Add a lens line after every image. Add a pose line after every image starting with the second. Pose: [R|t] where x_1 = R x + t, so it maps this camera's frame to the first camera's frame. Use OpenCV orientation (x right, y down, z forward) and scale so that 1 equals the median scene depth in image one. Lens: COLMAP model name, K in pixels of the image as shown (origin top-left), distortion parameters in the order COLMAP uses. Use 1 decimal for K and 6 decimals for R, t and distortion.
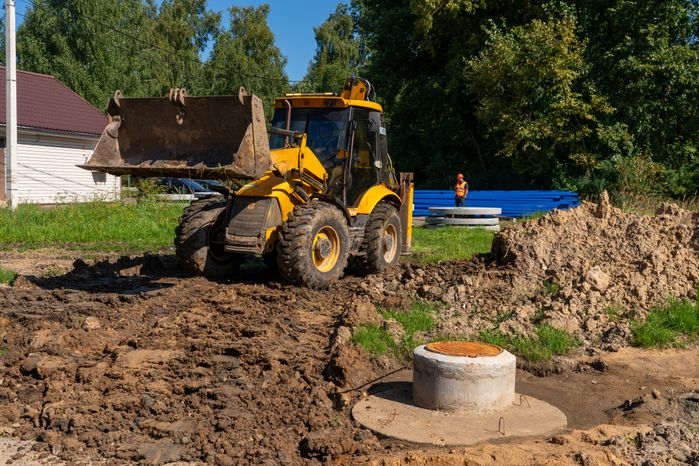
lens RADIAL K [[766.9, 0, 349.7], [0, 766.9, 232.3], [0, 0, 1]] dist [0.009384, 0.000000]
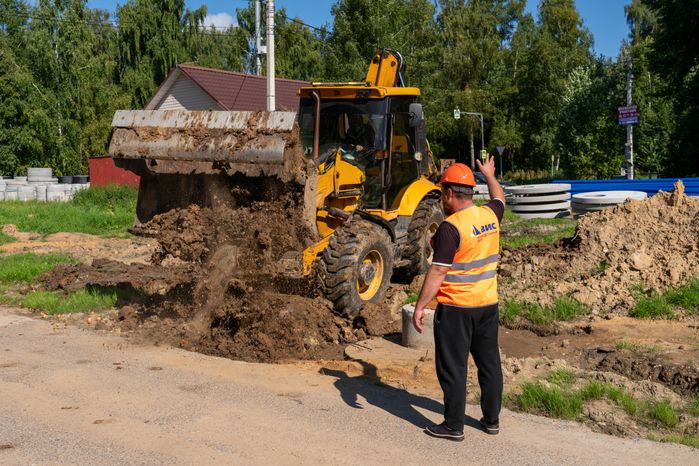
lens RADIAL K [[771.6, 0, 349.3], [0, 771.6, 233.4], [0, 0, 1]] dist [-0.001008, 0.000000]
pose [[0.924005, 0.005013, -0.382347, 0.339096], [0.000634, 0.999893, 0.014642, 0.004115], [0.382379, -0.013771, 0.923903, -0.195586]]
